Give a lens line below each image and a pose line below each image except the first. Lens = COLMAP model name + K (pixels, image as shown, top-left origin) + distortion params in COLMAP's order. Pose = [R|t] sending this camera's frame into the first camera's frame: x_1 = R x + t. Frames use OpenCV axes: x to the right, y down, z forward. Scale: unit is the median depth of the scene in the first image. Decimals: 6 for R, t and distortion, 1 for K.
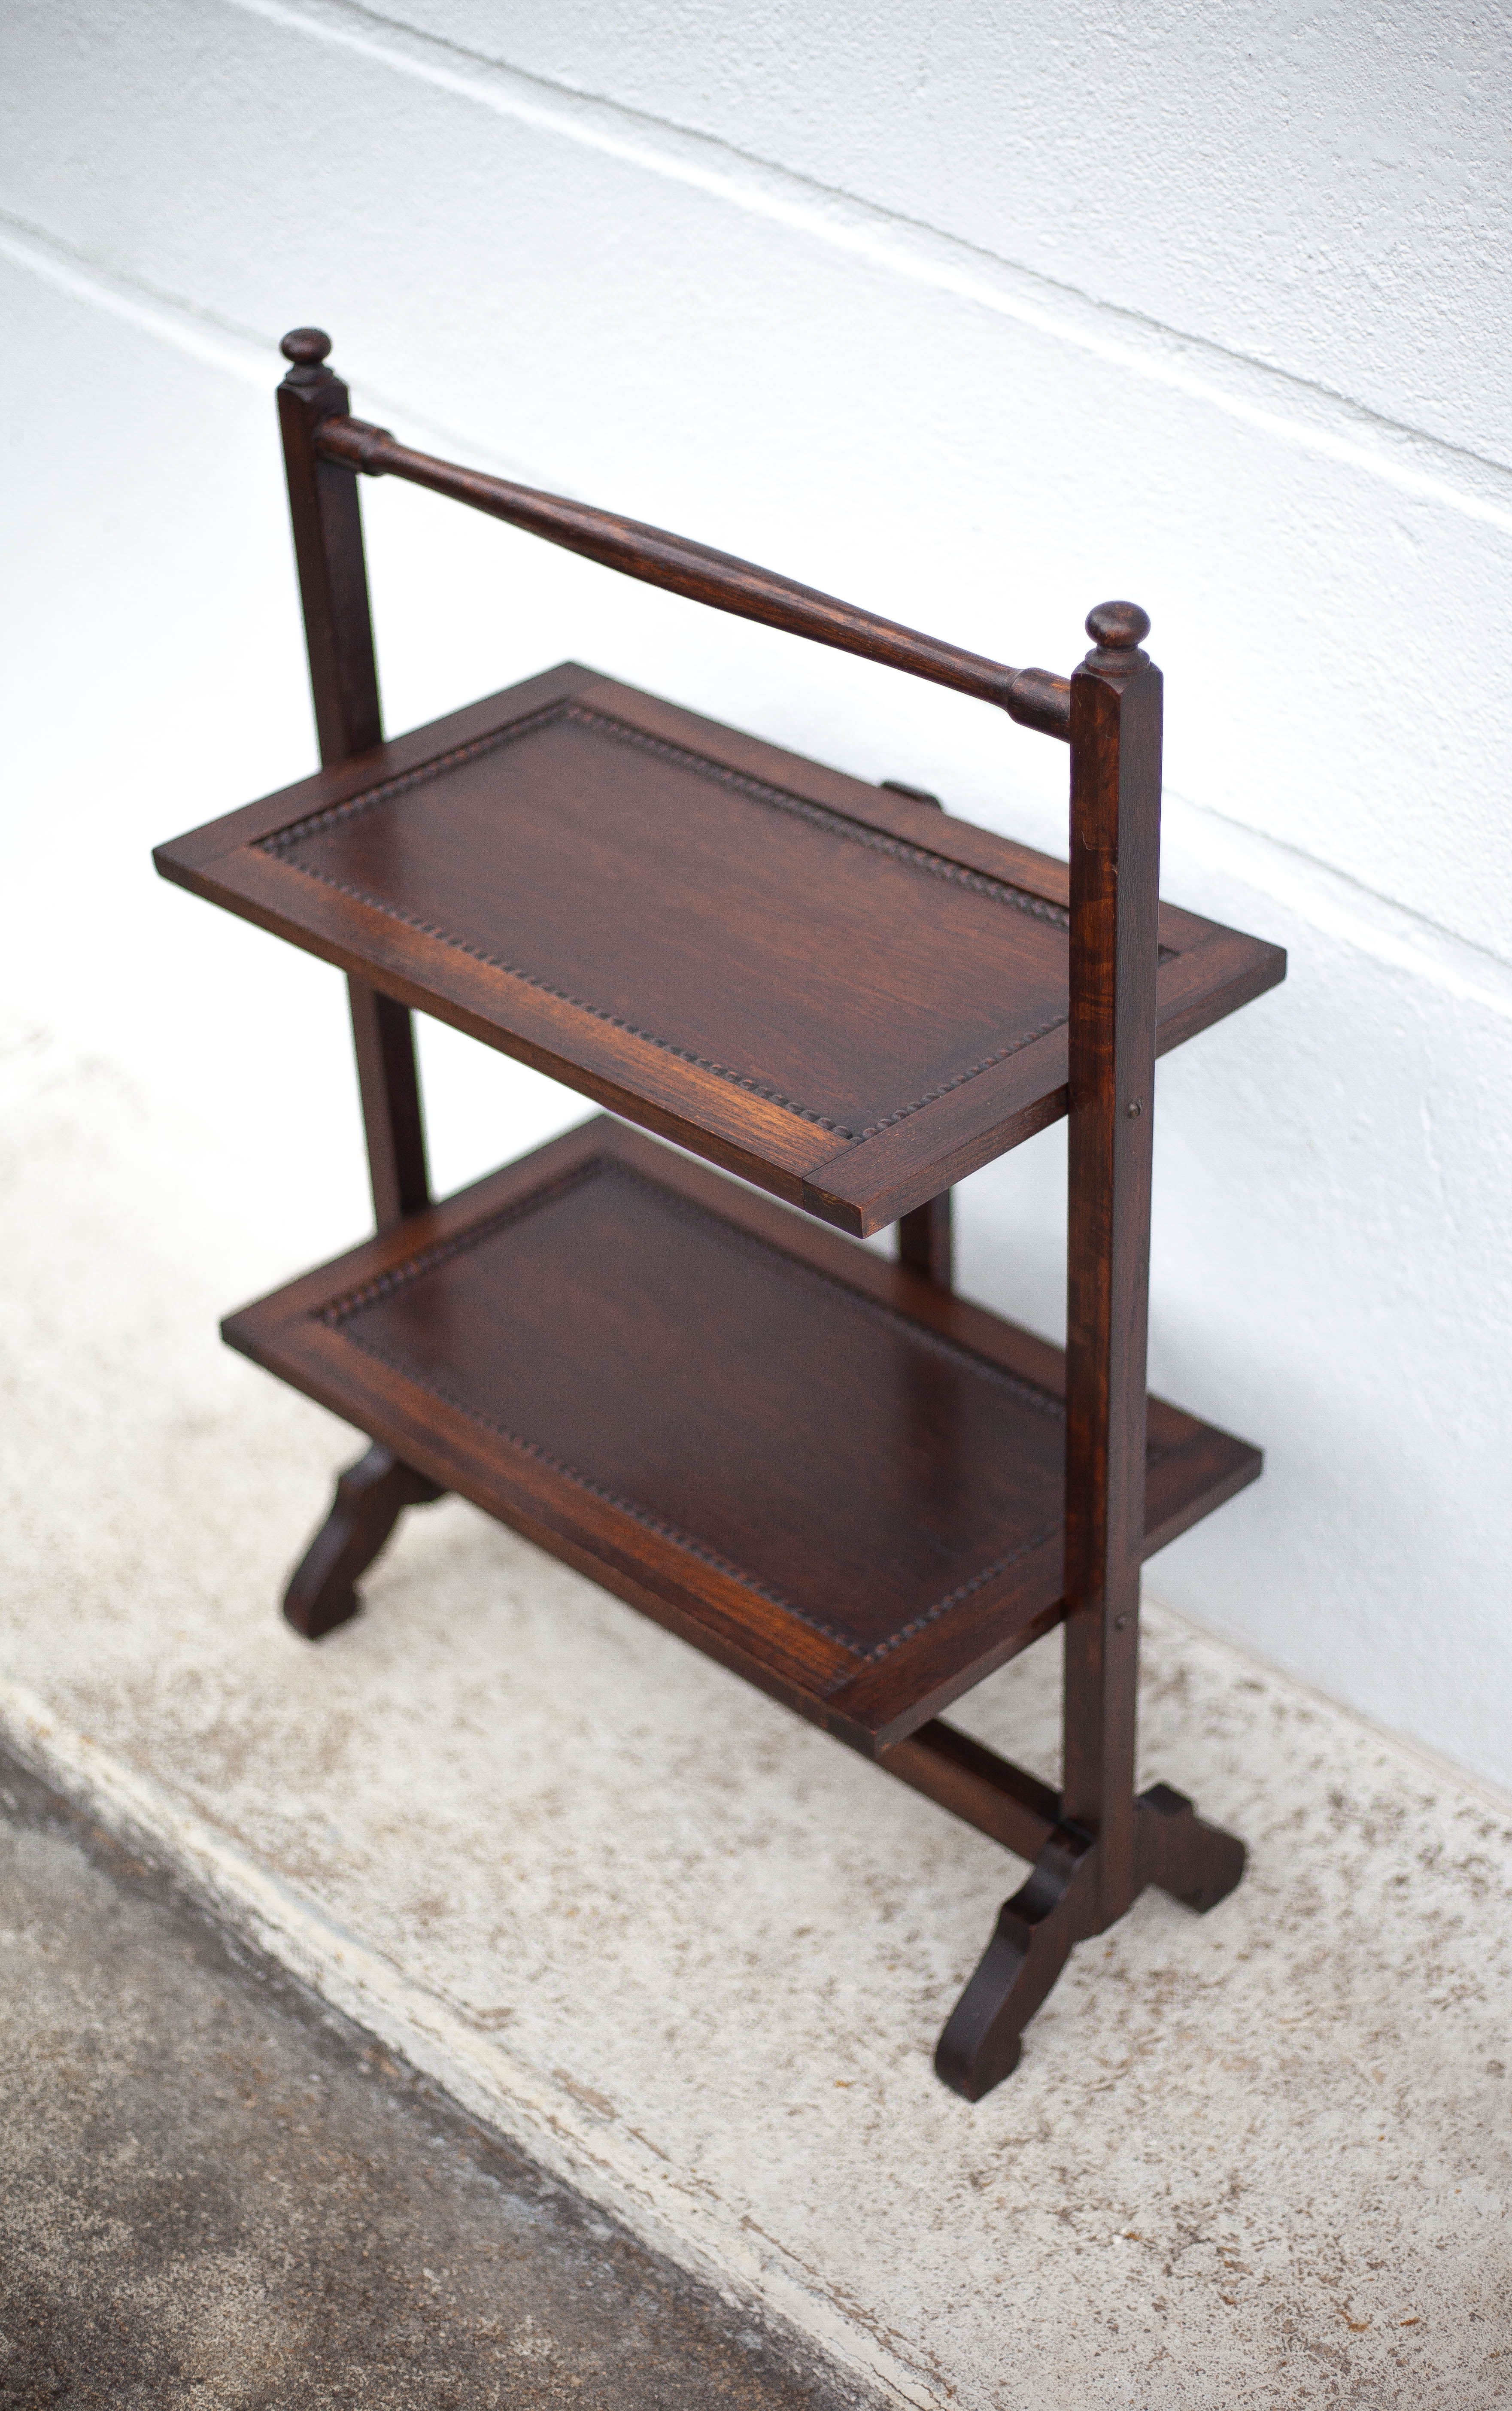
lens RADIAL K [[3585.0, 0, 866.4], [0, 3585.0, 1266.8], [0, 0, 1]] dist [-0.111300, -0.012341]
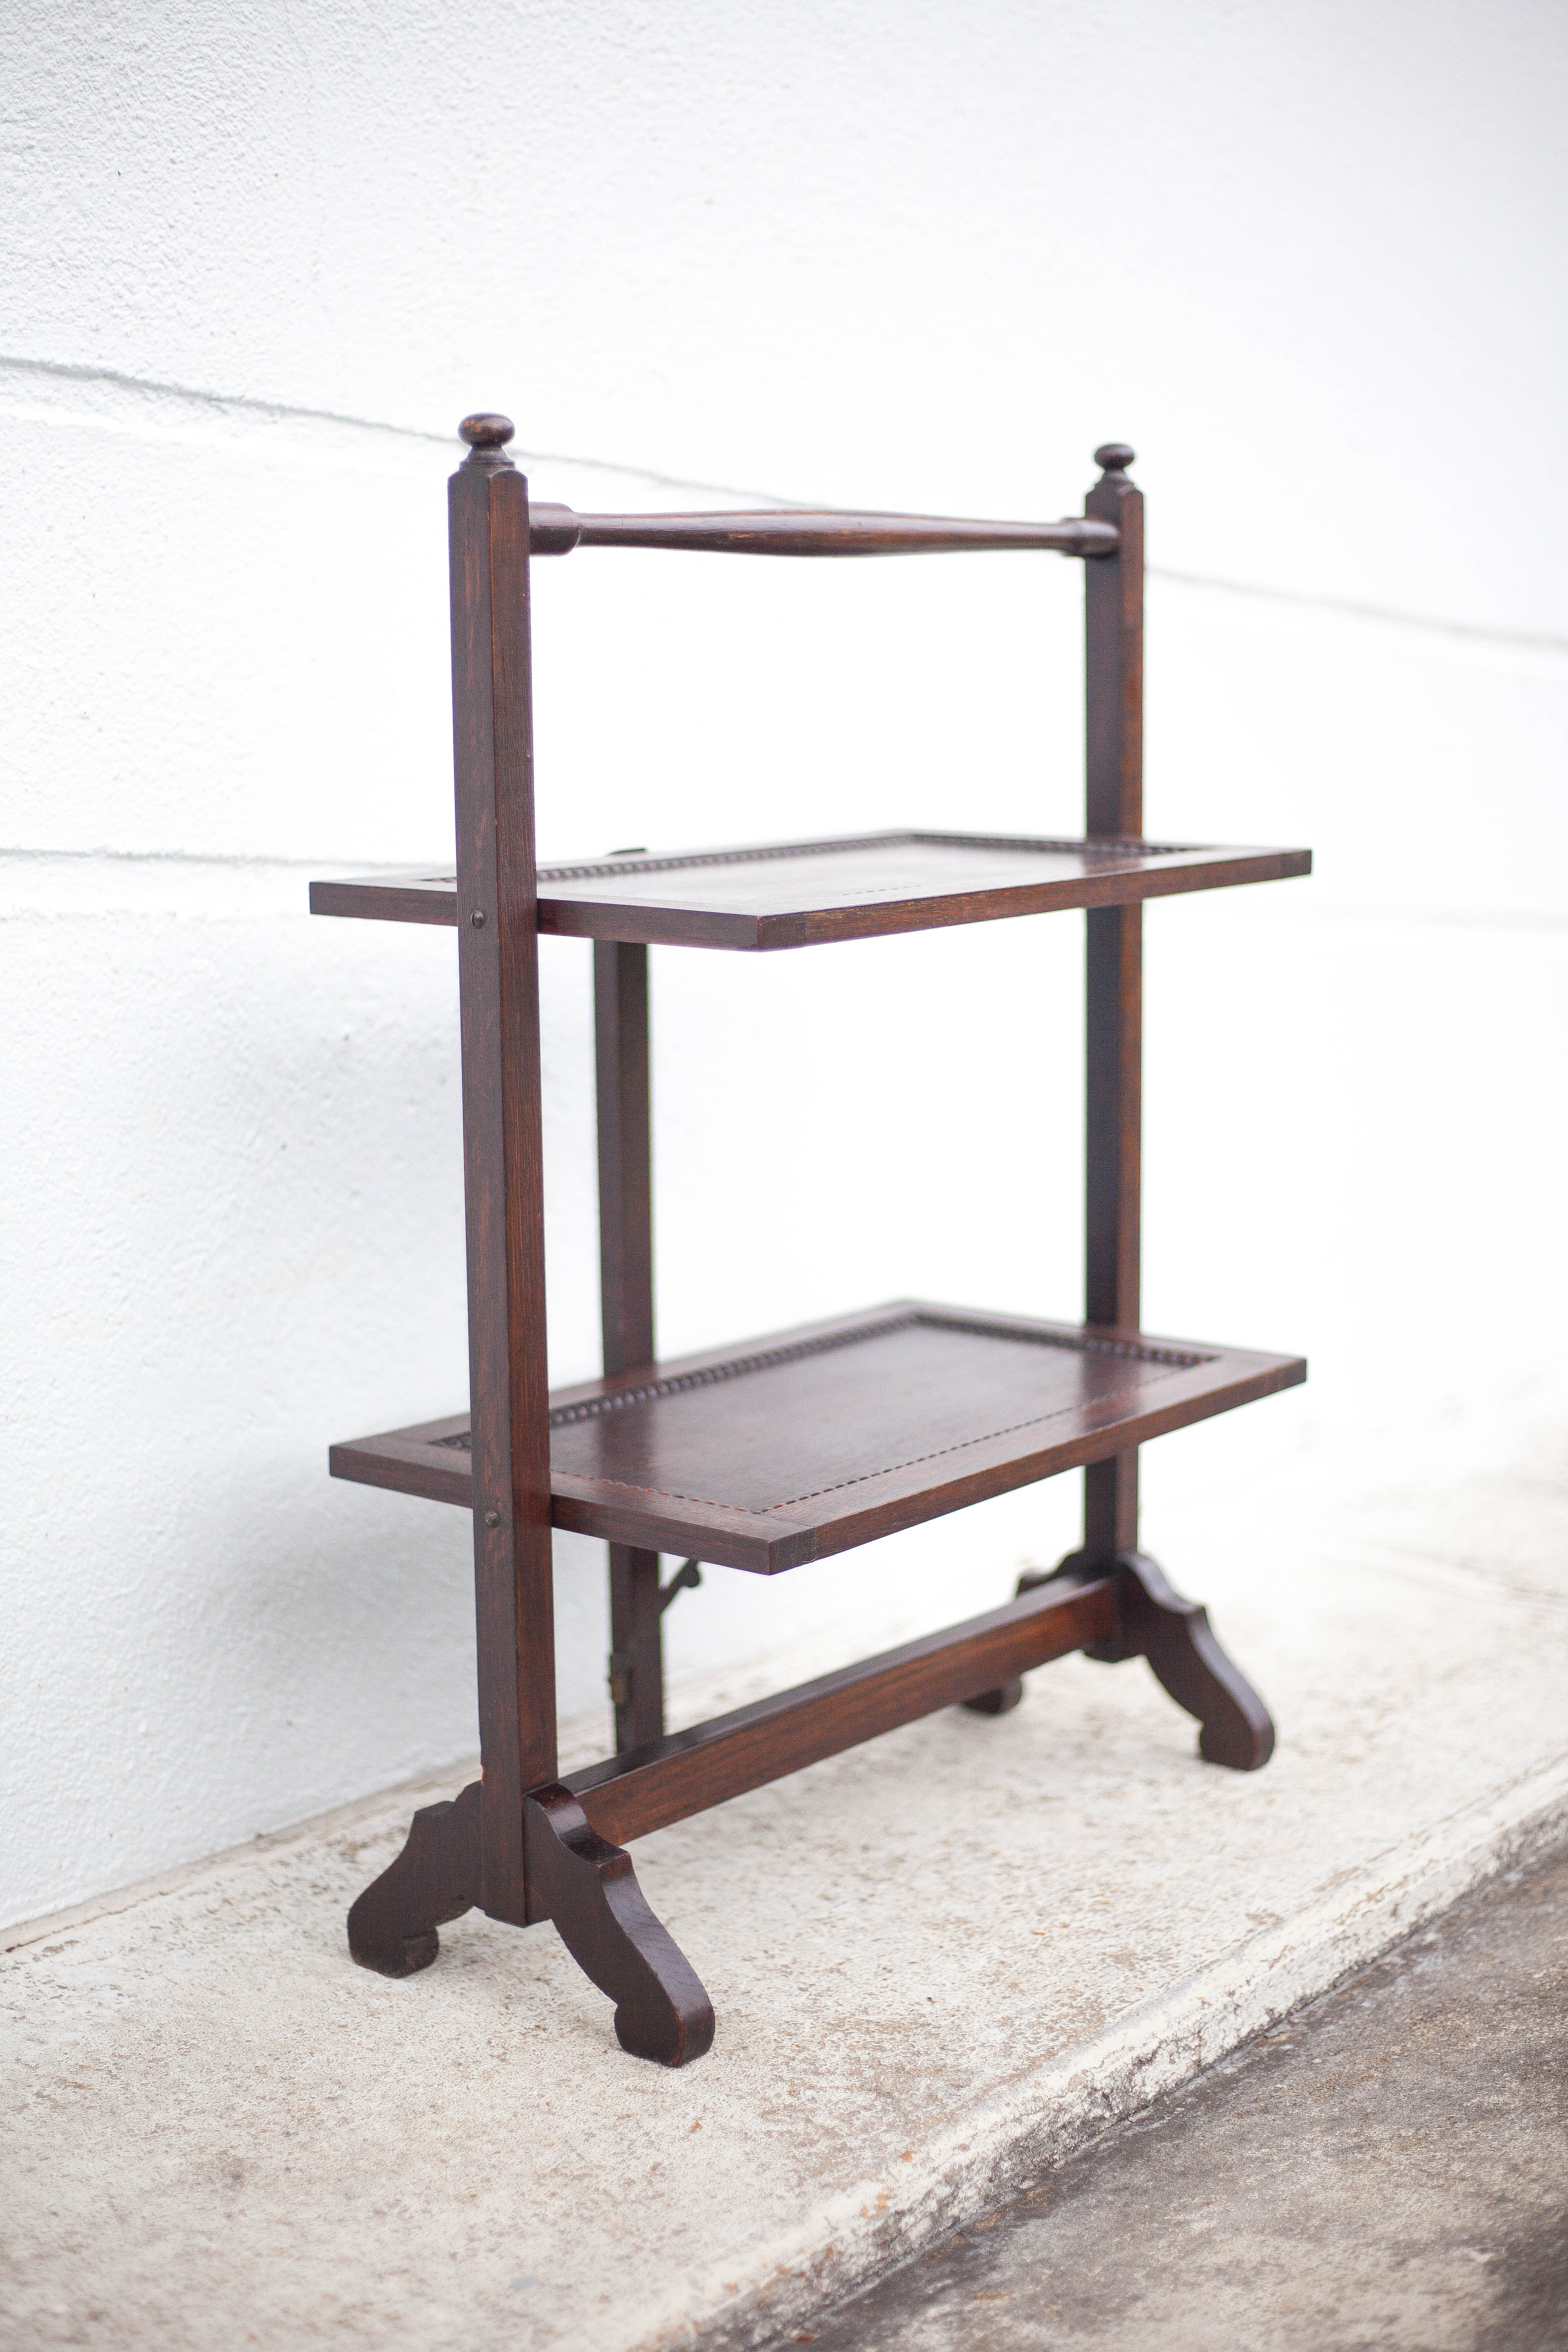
lens RADIAL K [[3438.0, 0, 848.3], [0, 3438.0, 1194.2], [0, 0, 1]] dist [-0.092731, -0.041639]
pose [[-0.112354, -0.146111, 0.982867, -1.054123], [0.567193, 0.802729, 0.184169, -0.206701], [-0.815886, 0.578167, -0.007317, 1.024996]]
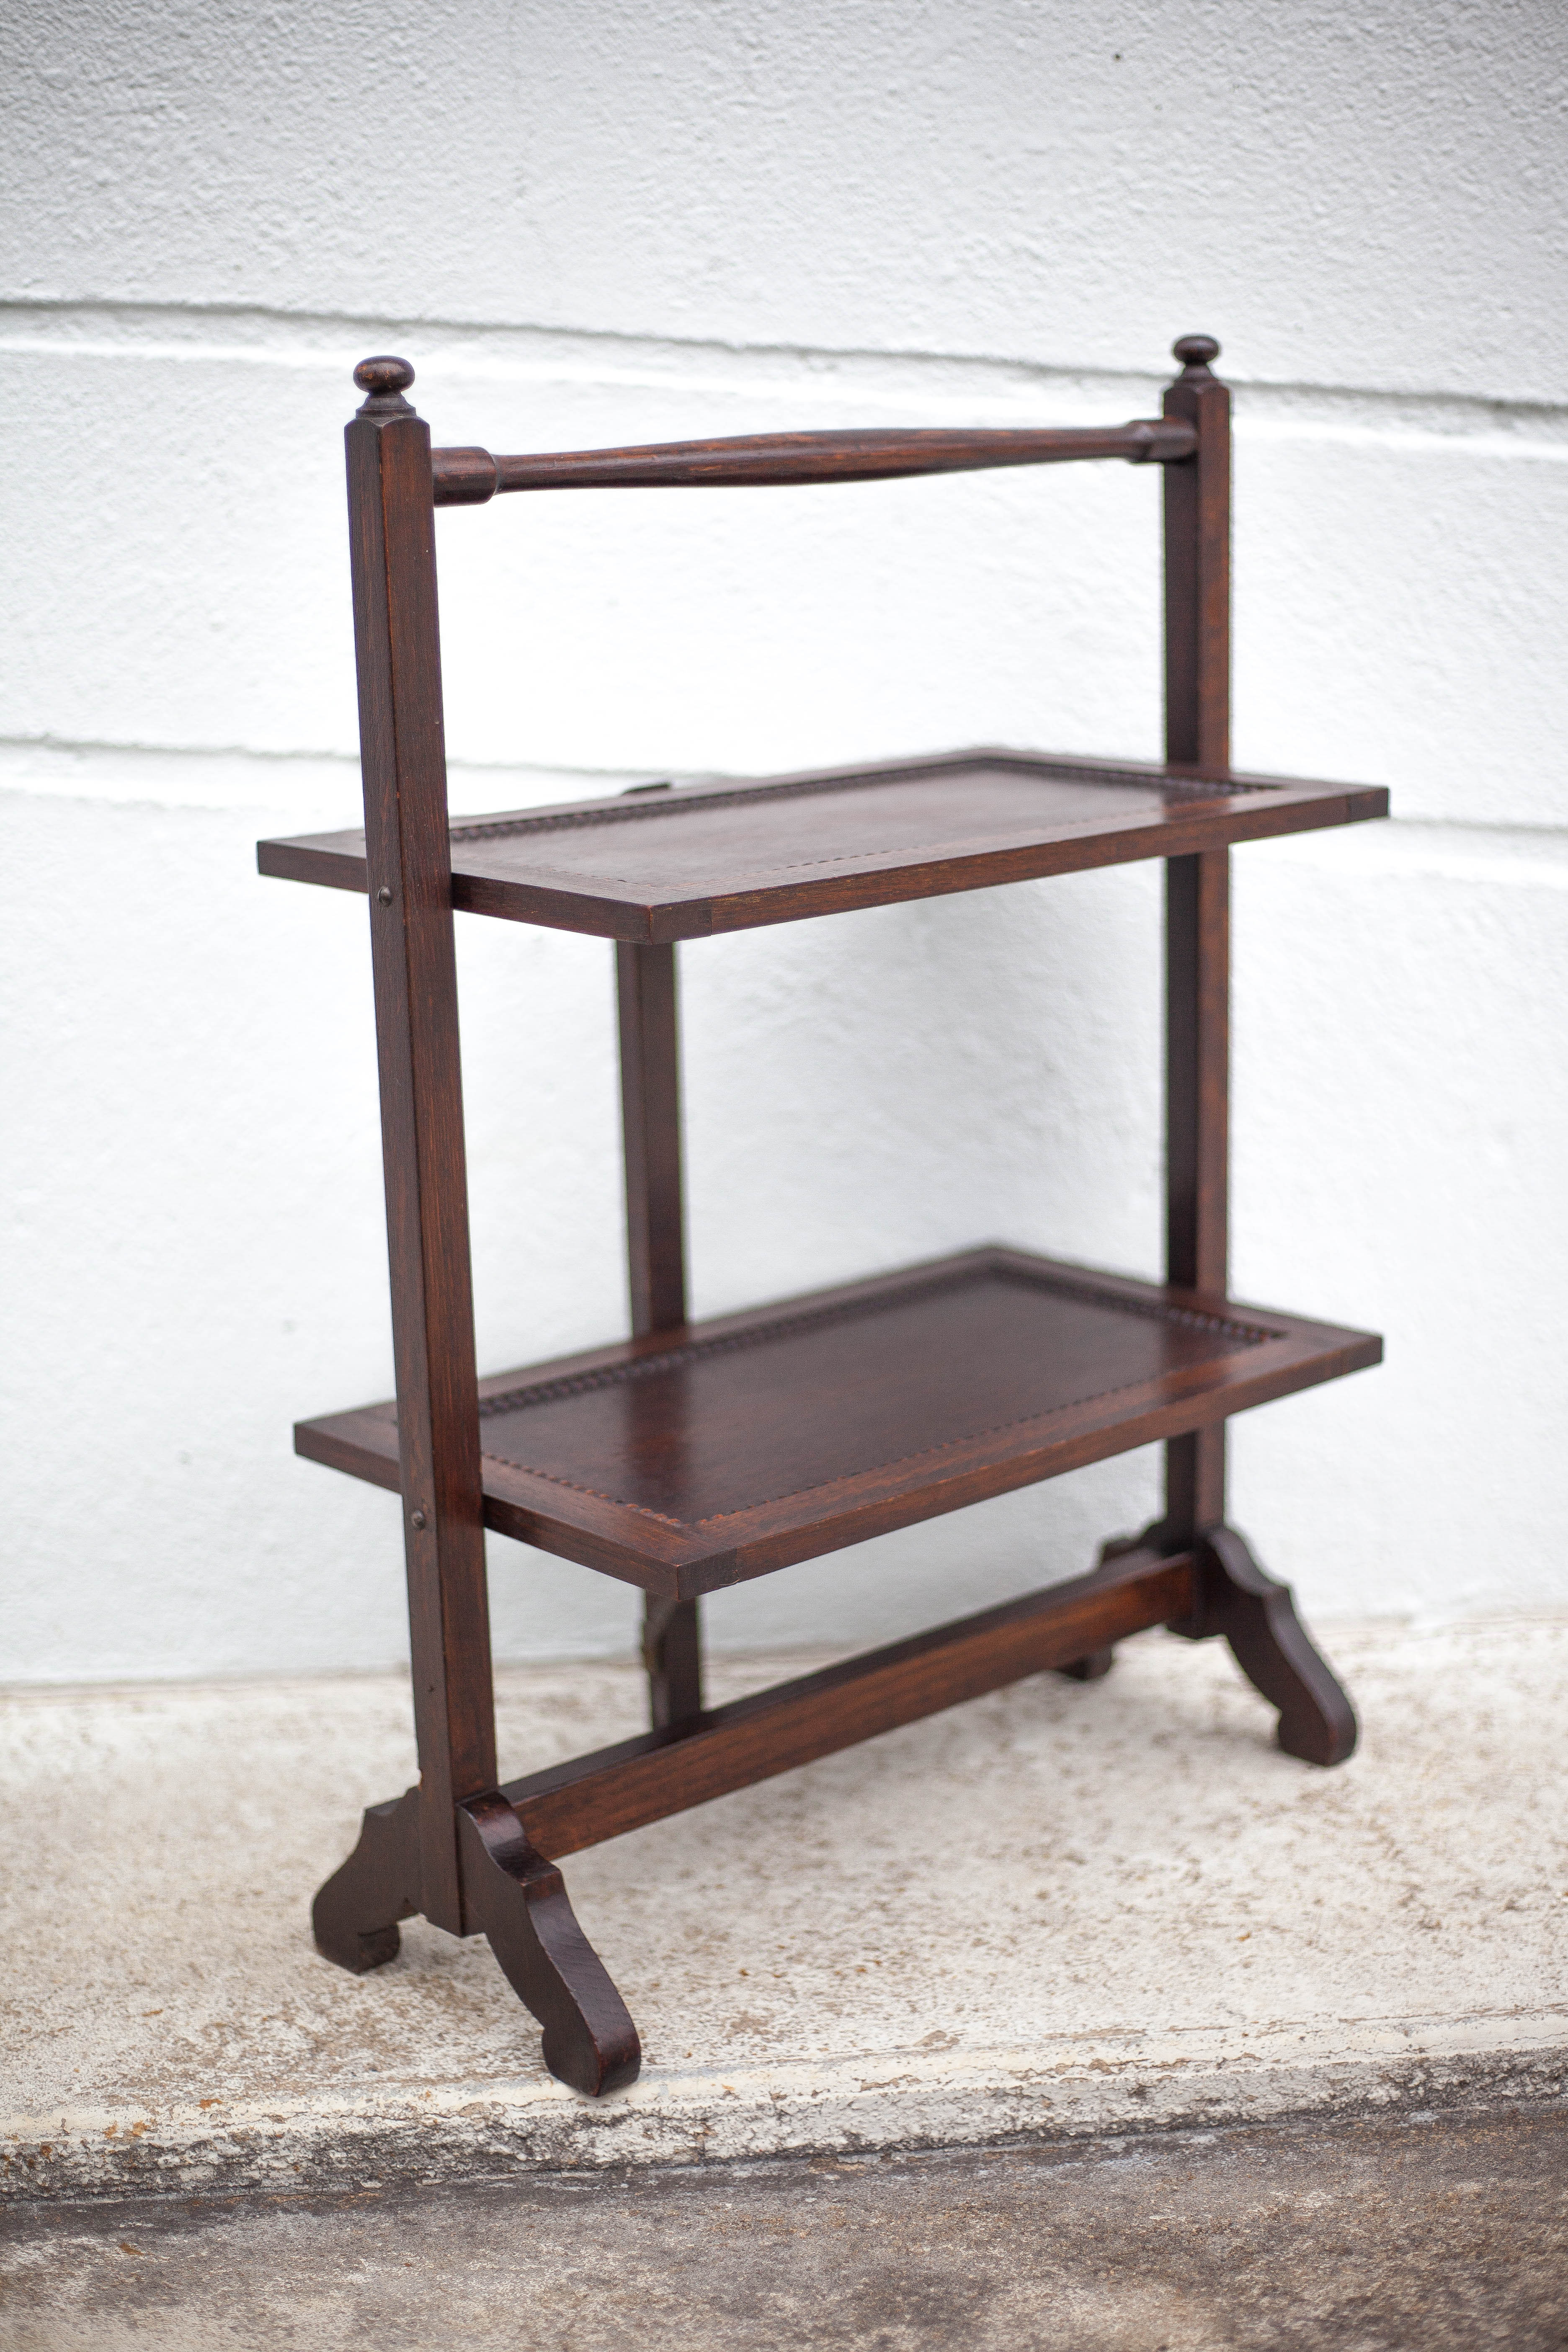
lens RADIAL K [[3469.3, 0, 858.8], [0, 3469.3, 1219.5], [0, 0, 1]] dist [-0.108223, -0.022689]
pose [[0.653934, -0.174959, 0.736043, -0.748758], [0.434176, 0.883523, -0.175726, 0.179166], [-0.619566, 0.434485, 0.653729, 0.370926]]
